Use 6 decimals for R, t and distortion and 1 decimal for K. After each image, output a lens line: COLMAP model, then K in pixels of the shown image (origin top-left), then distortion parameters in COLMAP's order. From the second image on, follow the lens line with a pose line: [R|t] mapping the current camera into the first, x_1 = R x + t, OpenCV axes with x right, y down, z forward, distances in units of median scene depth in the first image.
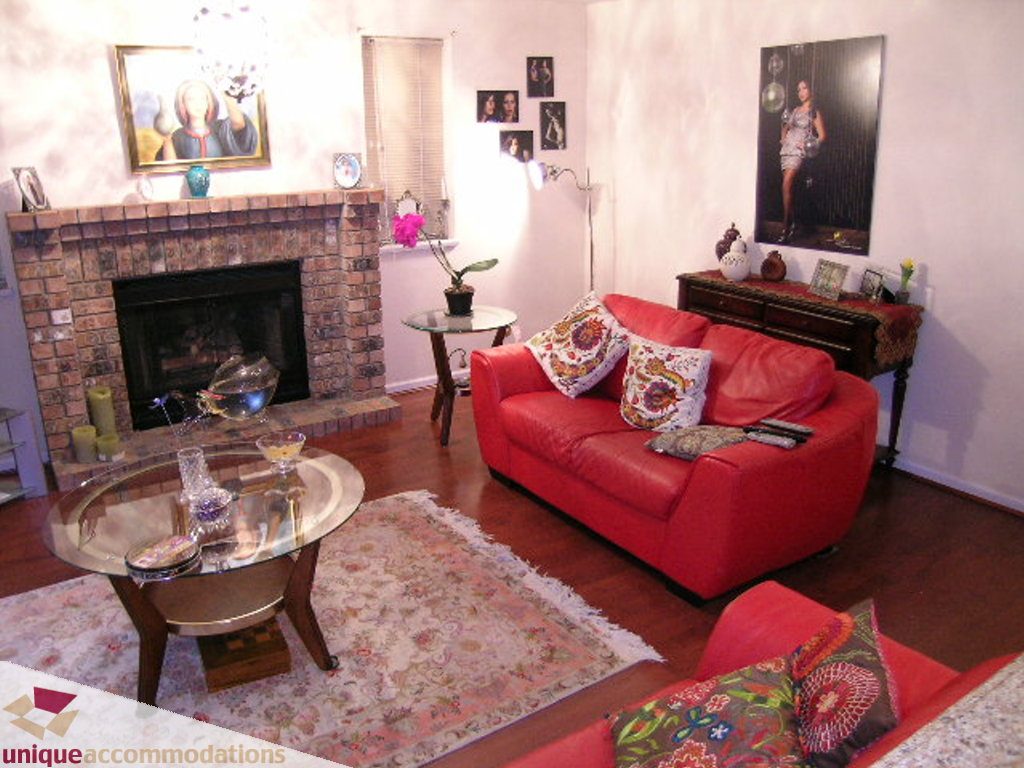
lens RADIAL K [[851.2, 0, 521.4], [0, 851.2, 375.1], [0, 0, 1]] dist [-0.141674, 0.118857]
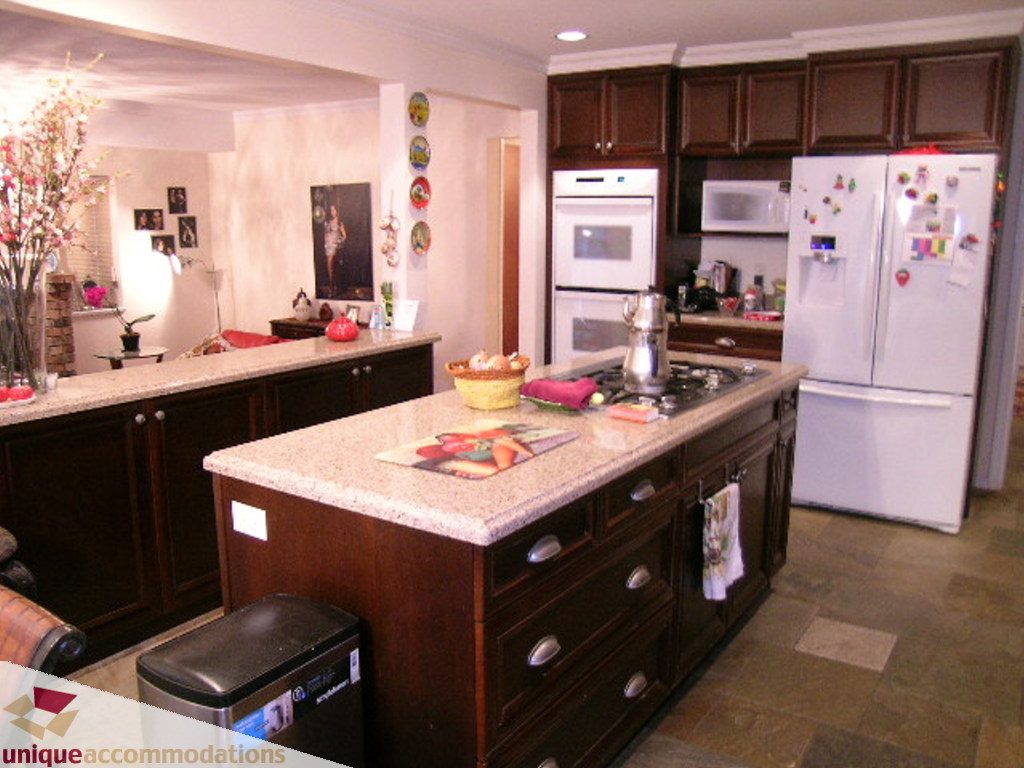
lens RADIAL K [[851.2, 0, 521.4], [0, 851.2, 375.1], [0, 0, 1]] dist [-0.141674, 0.118857]
pose [[0.920960, -0.058006, 0.385315, -0.001038], [0.101239, 0.990519, -0.092863, 0.192485], [-0.376275, 0.124532, 0.918101, -0.690260]]
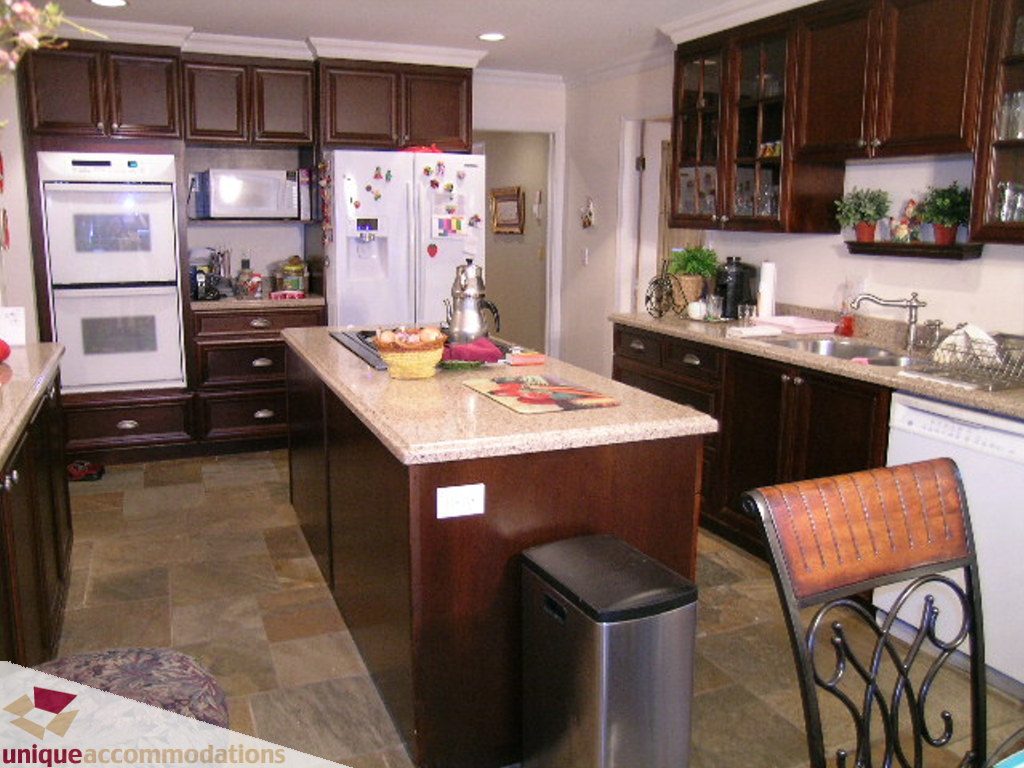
lens RADIAL K [[851.2, 0, 521.4], [0, 851.2, 375.1], [0, 0, 1]] dist [-0.141674, 0.118857]
pose [[0.175077, -0.169873, 0.969789, -0.379585], [0.273979, 0.954502, 0.117733, 0.106841], [-0.945666, 0.245090, 0.213653, -0.358143]]
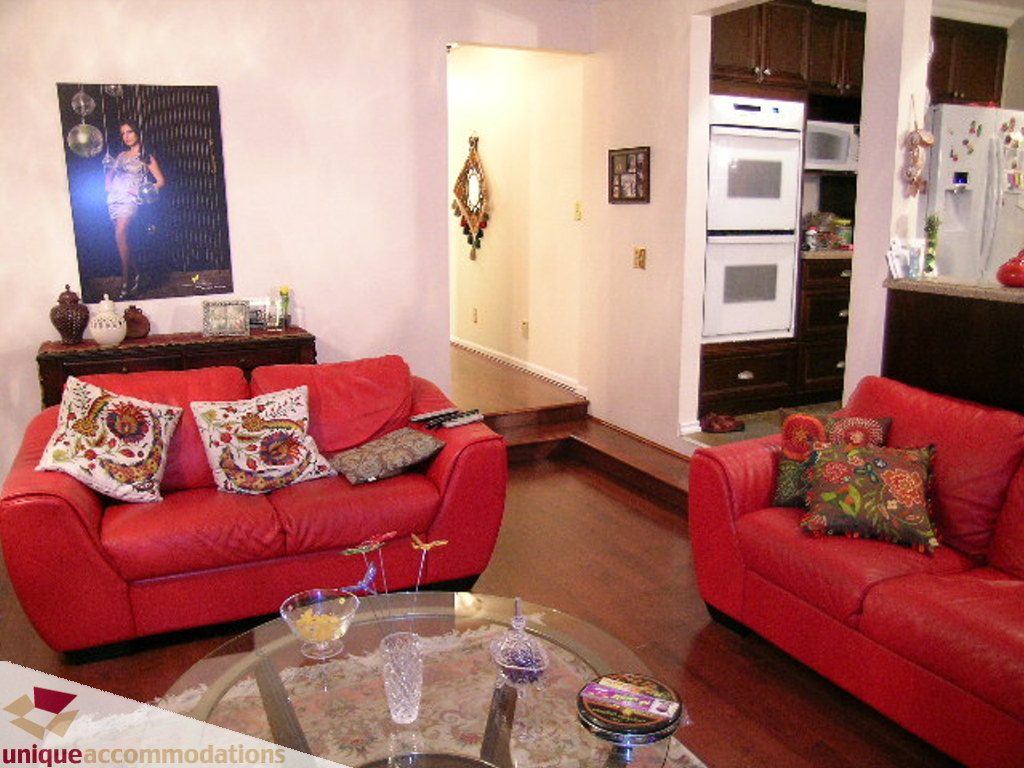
lens RADIAL K [[851.2, 0, 521.4], [0, 851.2, 375.1], [0, 0, 1]] dist [-0.141674, 0.118857]
pose [[0.133208, -0.188257, 0.973044, -0.524118], [0.288796, 0.946560, 0.143597, -0.081728], [-0.948078, 0.261883, 0.180457, 0.440588]]
